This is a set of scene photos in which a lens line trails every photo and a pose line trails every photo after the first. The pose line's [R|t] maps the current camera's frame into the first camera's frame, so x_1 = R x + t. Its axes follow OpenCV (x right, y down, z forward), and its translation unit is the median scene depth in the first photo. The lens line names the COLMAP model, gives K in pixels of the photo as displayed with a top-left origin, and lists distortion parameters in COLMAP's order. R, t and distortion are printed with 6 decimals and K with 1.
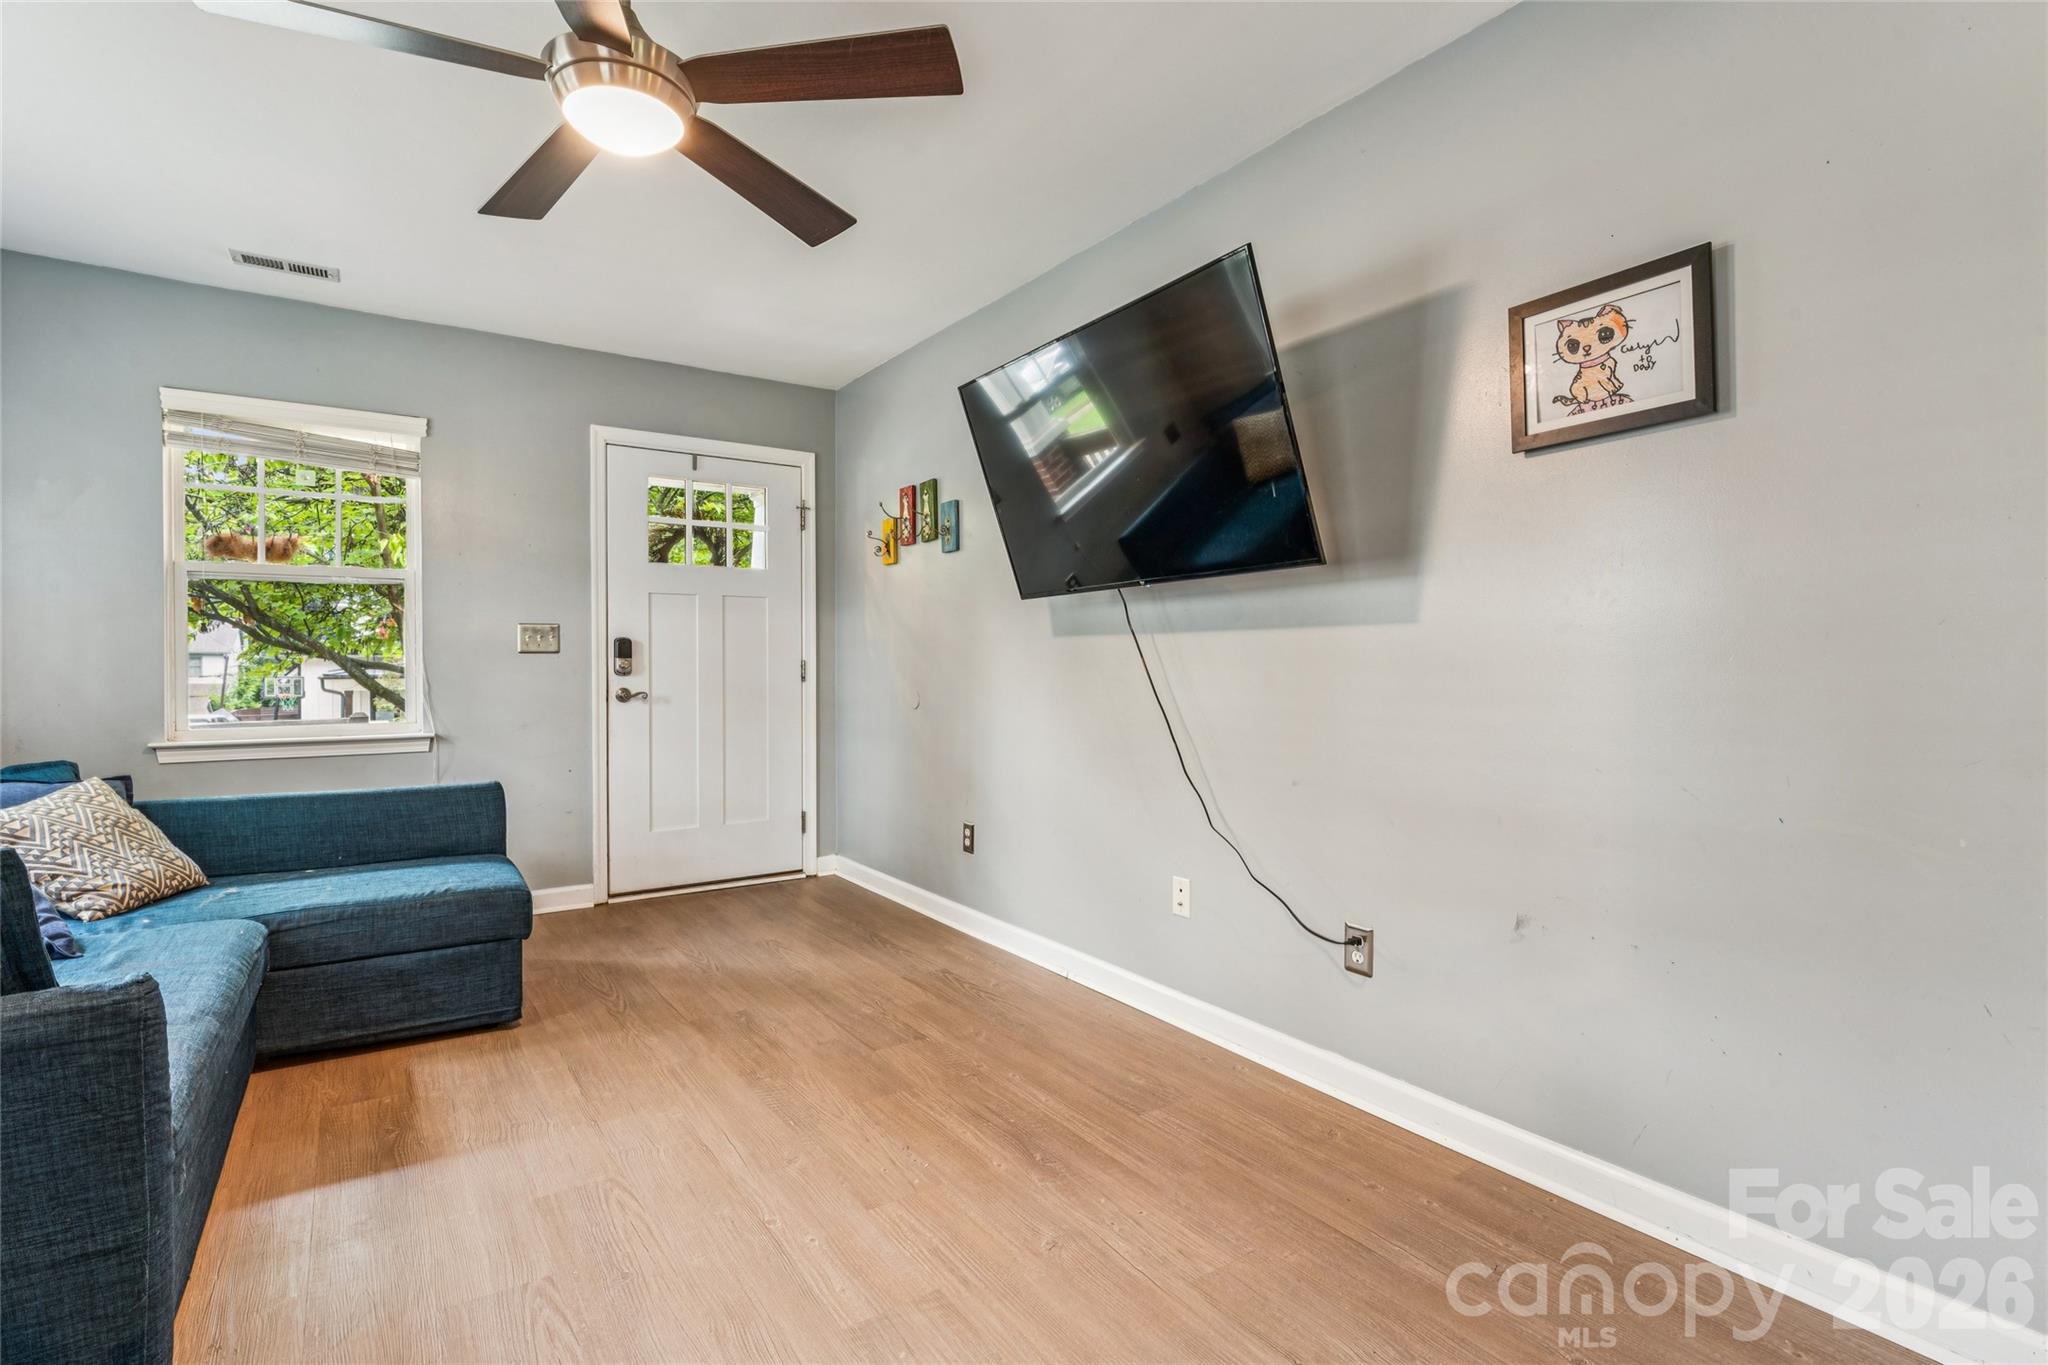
lens RADIAL K [[961.7, 0, 1027.4], [0, 961.7, 659.0], [0, 0, 1]] dist [0.003391, 0.000257]
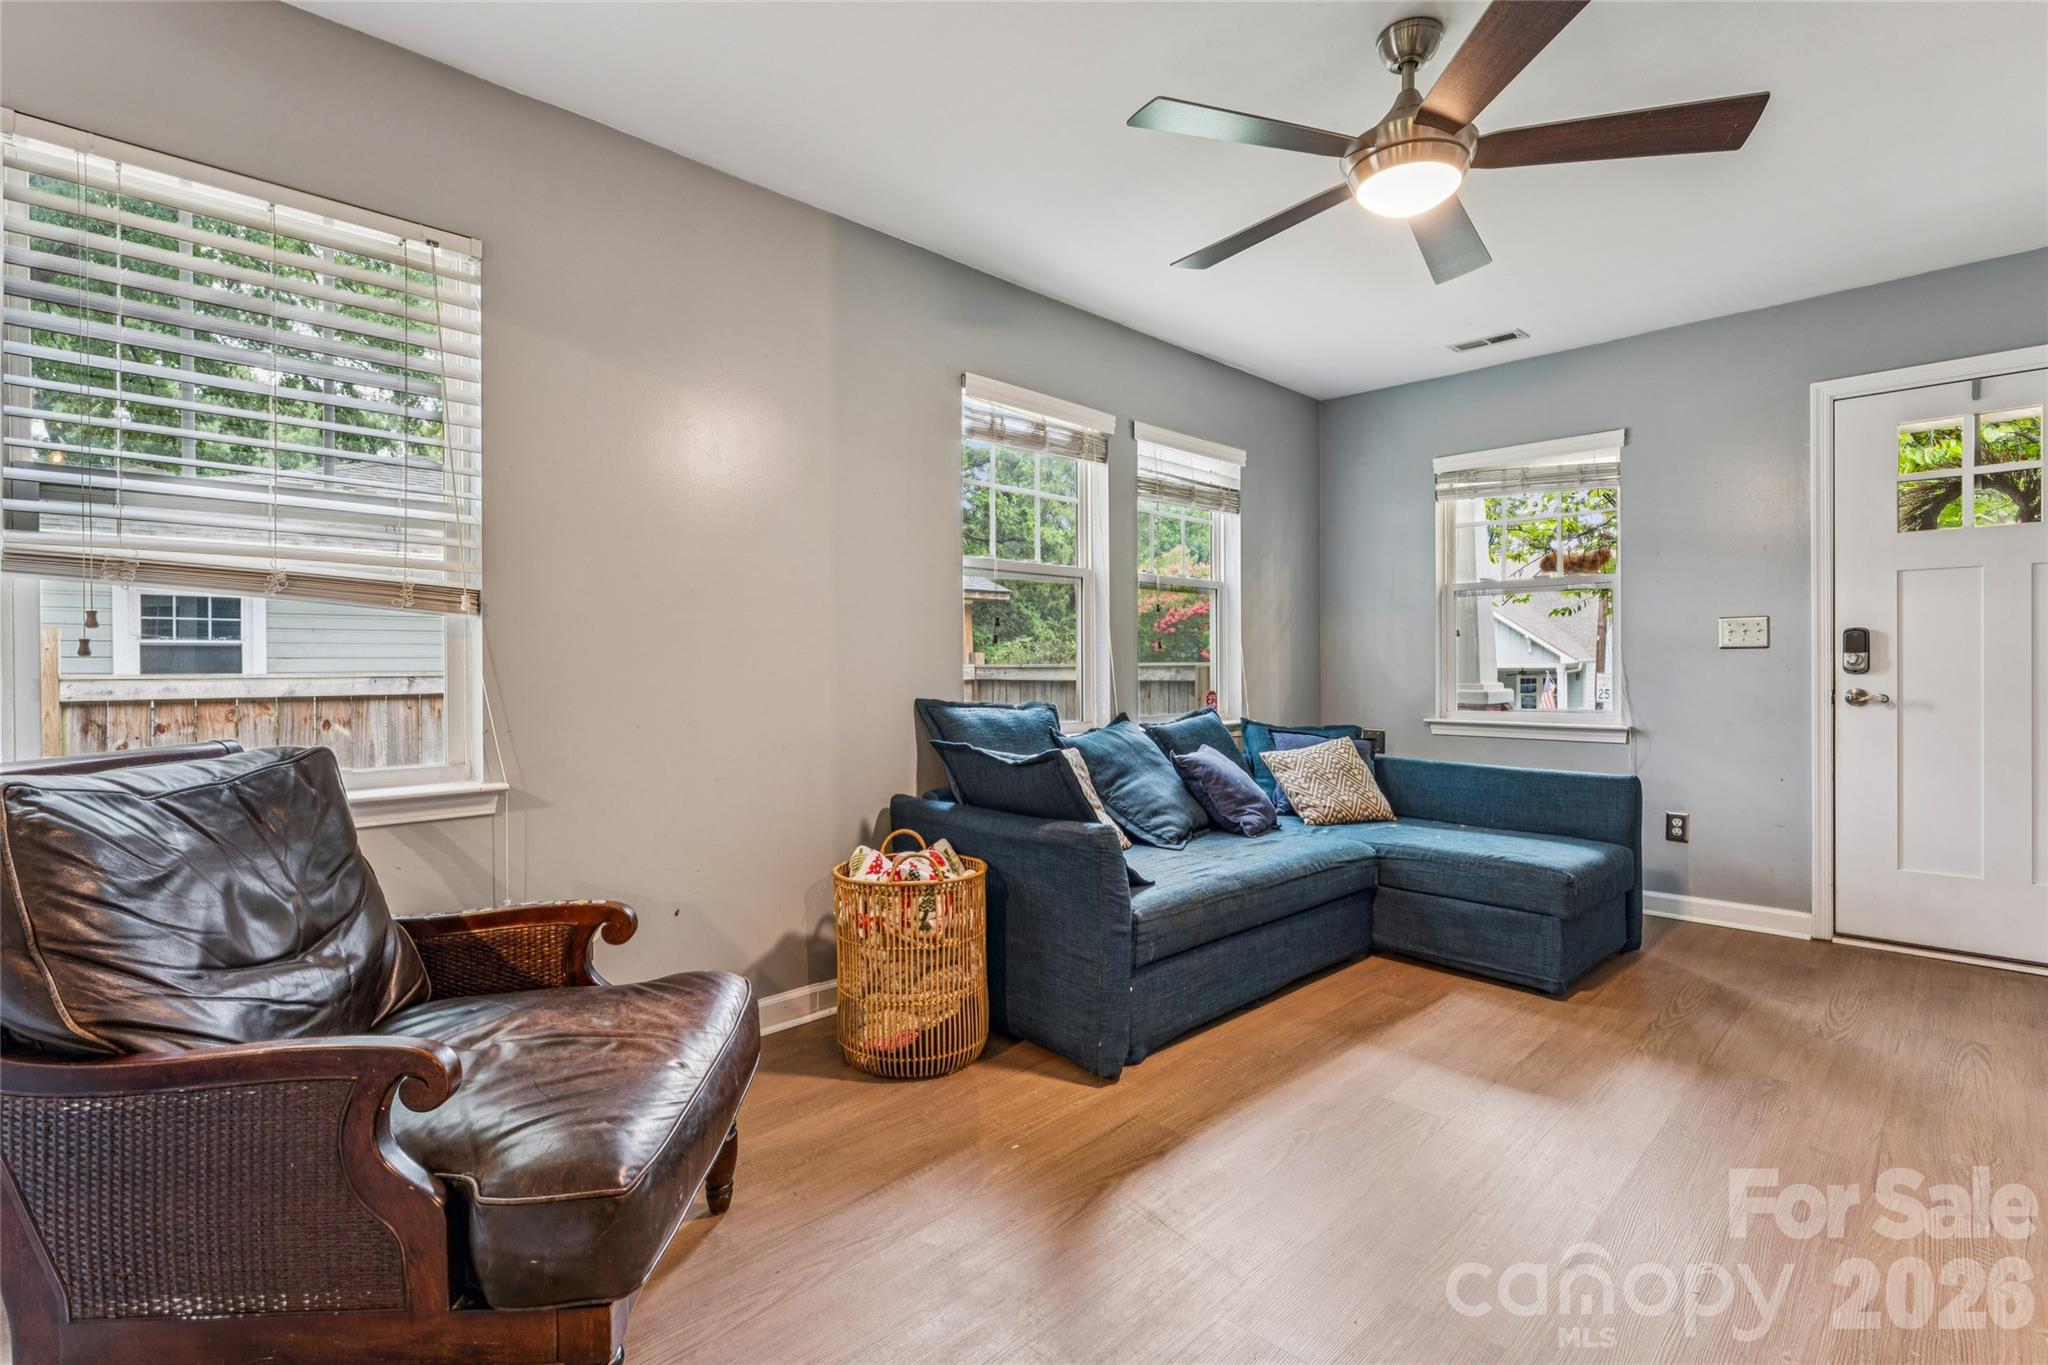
lens RADIAL K [[950.8, 0, 1021.9], [0, 950.8, 658.5], [0, 0, 1]] dist [0.000447, 0.000088]
pose [[0.182741, -0.005869, -0.983144, 0.314930], [0.008459, 0.999955, -0.004397, 0.001882], [0.983125, -0.007513, 0.182782, 0.176113]]
